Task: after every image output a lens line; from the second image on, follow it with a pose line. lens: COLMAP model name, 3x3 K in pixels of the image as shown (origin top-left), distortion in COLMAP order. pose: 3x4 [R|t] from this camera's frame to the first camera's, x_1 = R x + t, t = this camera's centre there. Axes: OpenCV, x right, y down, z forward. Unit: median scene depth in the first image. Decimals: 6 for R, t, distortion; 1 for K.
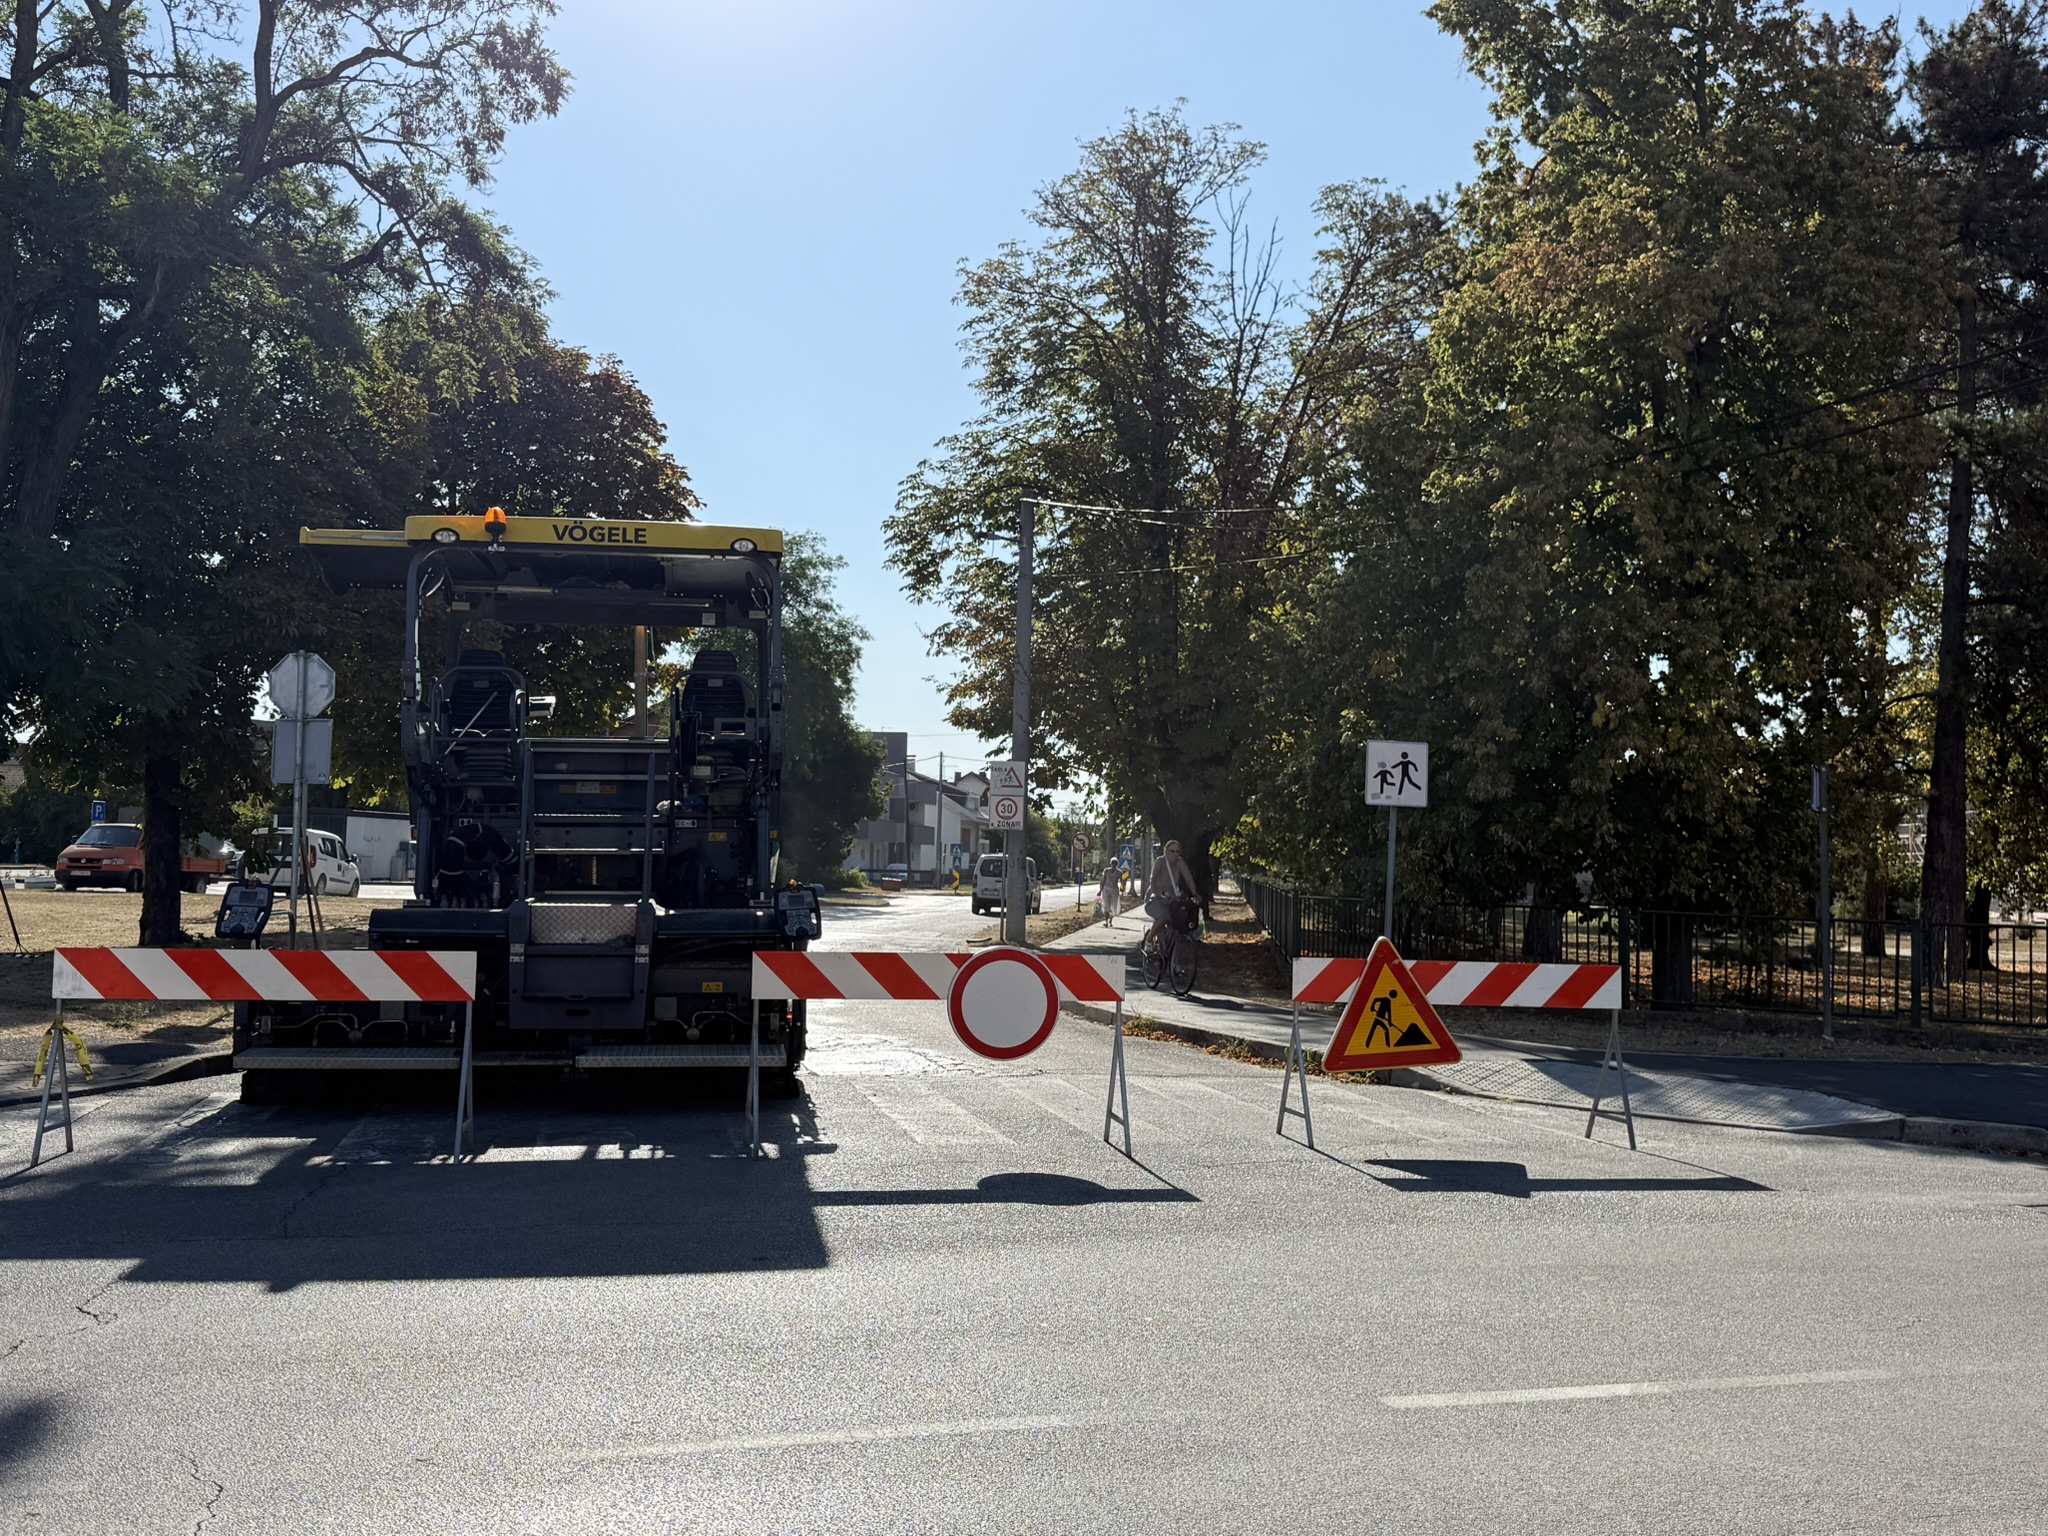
lens RADIAL K [[2047.6, 0, 1026.6], [0, 2047.6, 764.8], [0, 0, 1]] dist [0.181676, 0.000000]
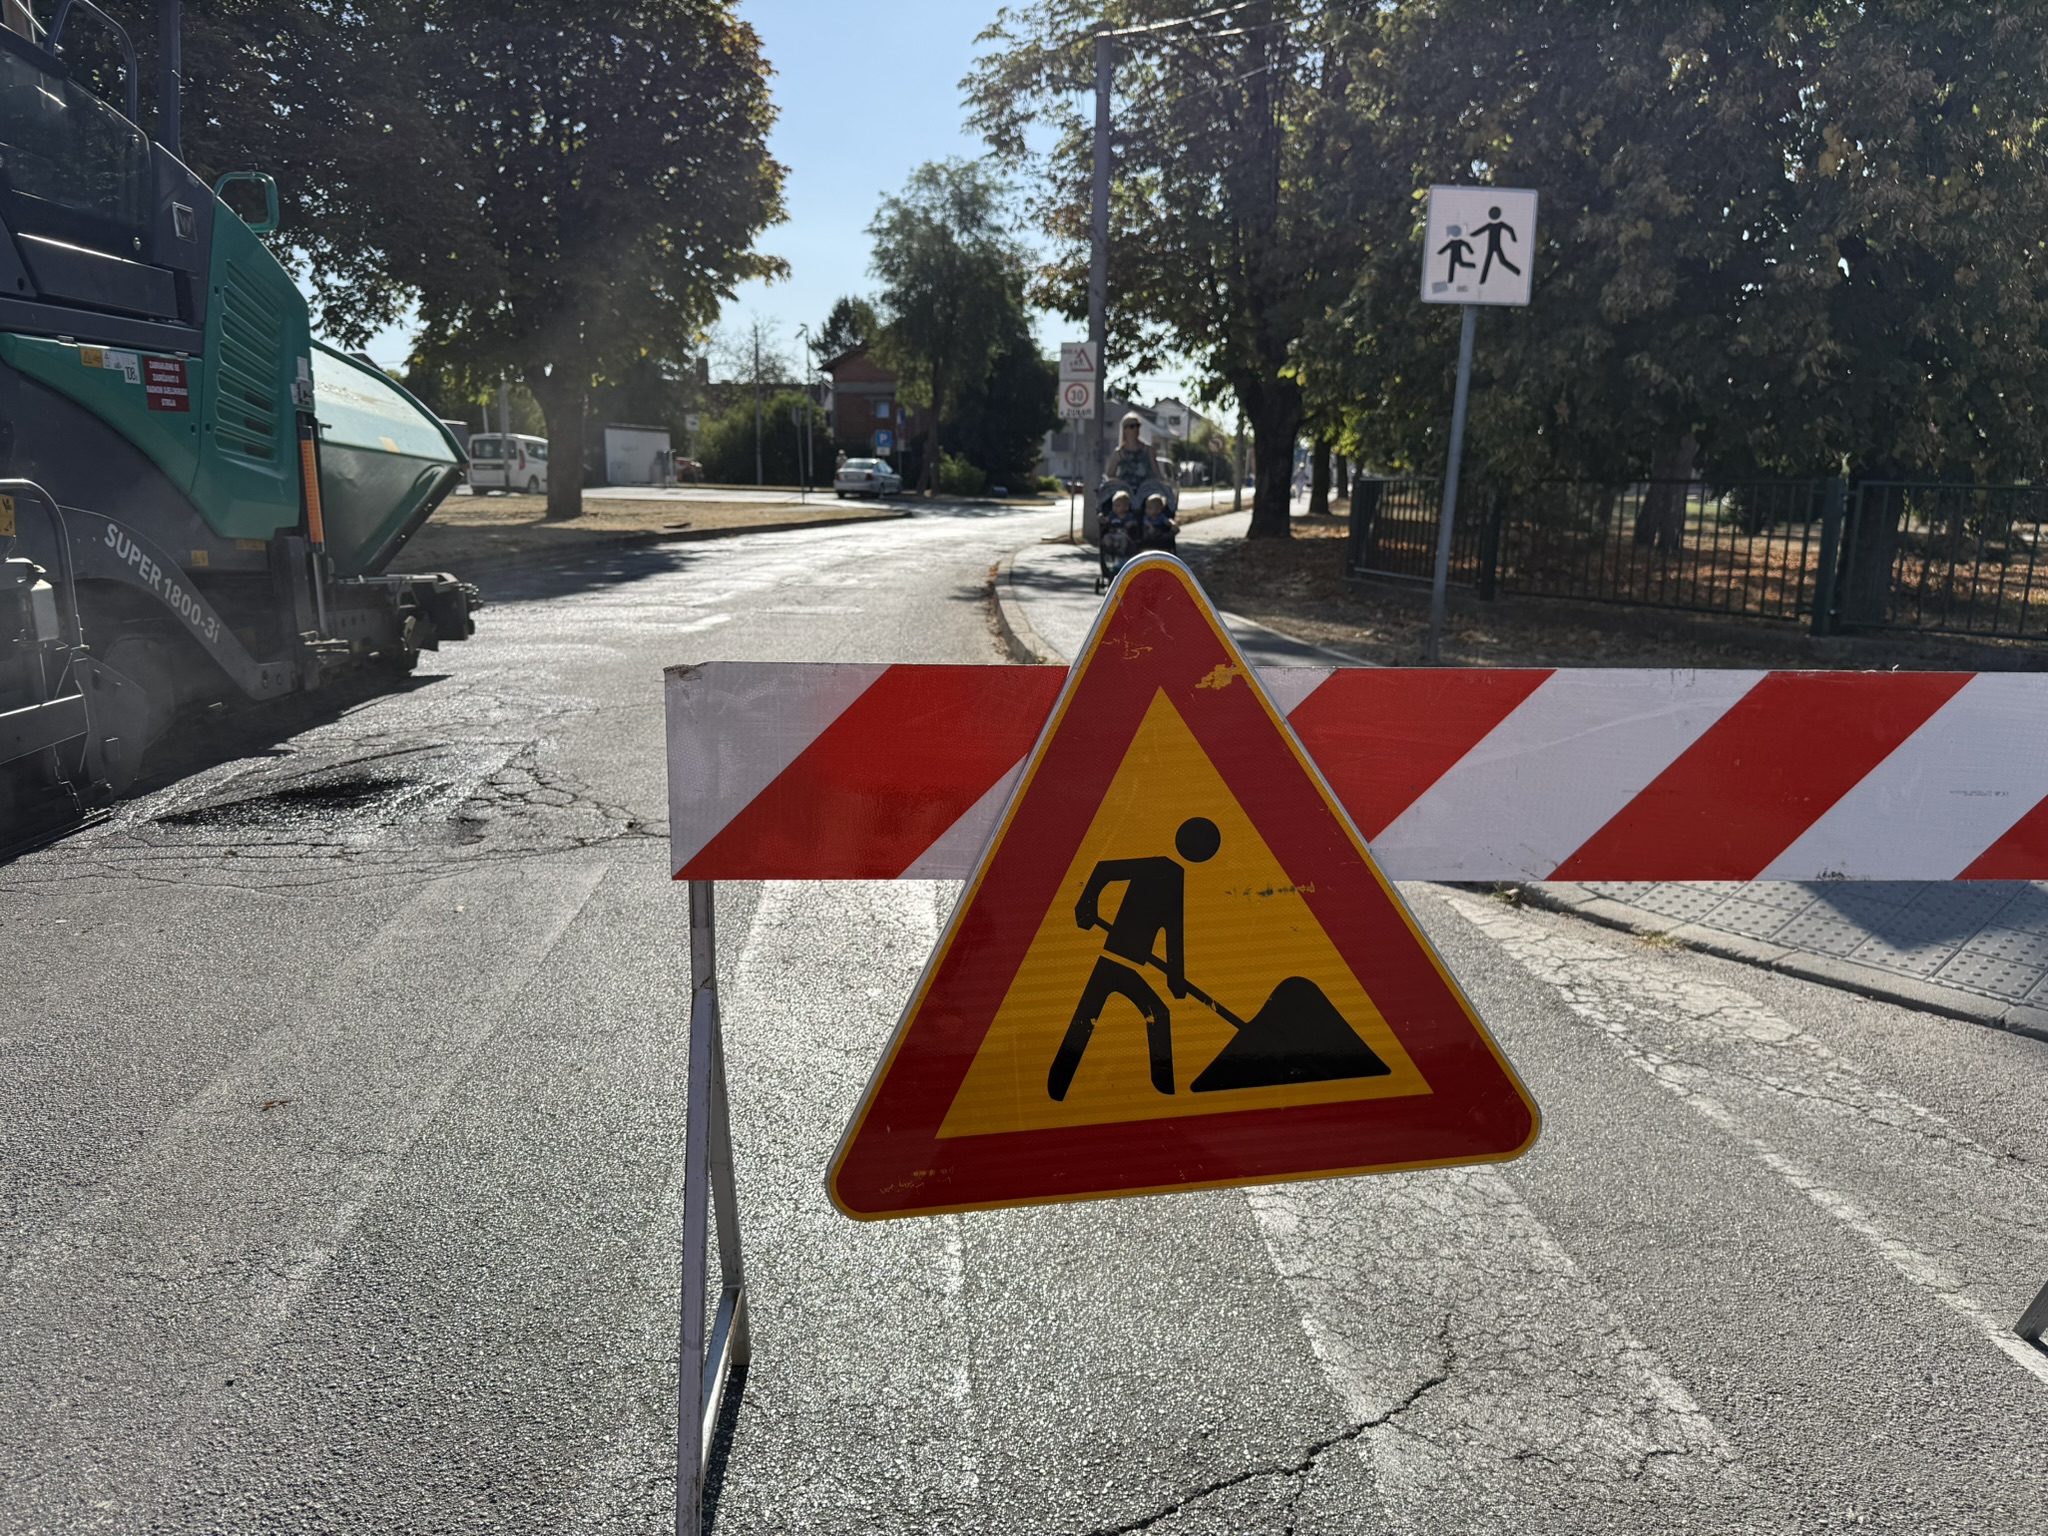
lens RADIAL K [[1616.5, 0, 1029.1], [0, 1616.5, 766.6], [0, 0, 1]] dist [0.088581, -0.005767]
pose [[0.993834, 0.010319, -0.110400, 0.092824], [0.014799, 0.974407, 0.224304, 0.036528], [0.109889, -0.224555, 0.968246, 0.441258]]
